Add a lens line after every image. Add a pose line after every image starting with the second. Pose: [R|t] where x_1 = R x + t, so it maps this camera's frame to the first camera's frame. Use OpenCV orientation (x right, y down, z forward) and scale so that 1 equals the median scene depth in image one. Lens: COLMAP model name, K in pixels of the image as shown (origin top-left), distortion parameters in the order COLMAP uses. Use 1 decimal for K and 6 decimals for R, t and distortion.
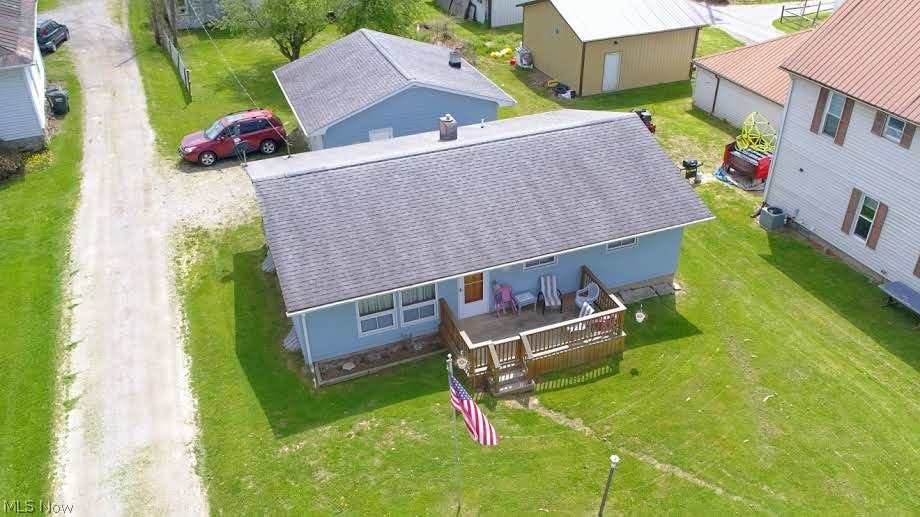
lens RADIAL K [[750.8, 0, 464.7], [0, 750.8, 257.1], [0, 0, 1]] dist [0.016047, -0.023895]
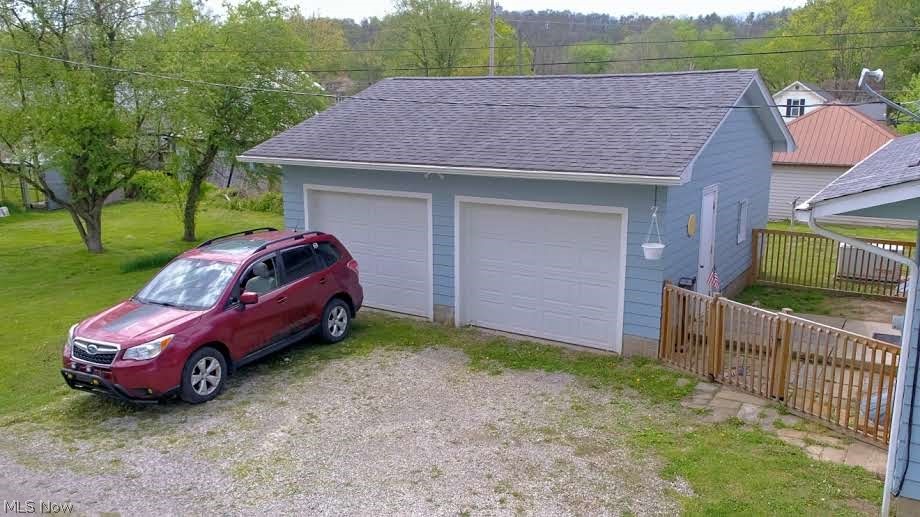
lens RADIAL K [[750.8, 0, 458.7], [0, 750.8, 254.7], [0, 0, 1]] dist [0.016047, -0.023895]
pose [[0.805255, -0.108047, 0.583001, -0.537189], [0.313188, 0.912408, -0.263486, -0.083904], [-0.503466, 0.394762, 0.768560, 0.899644]]
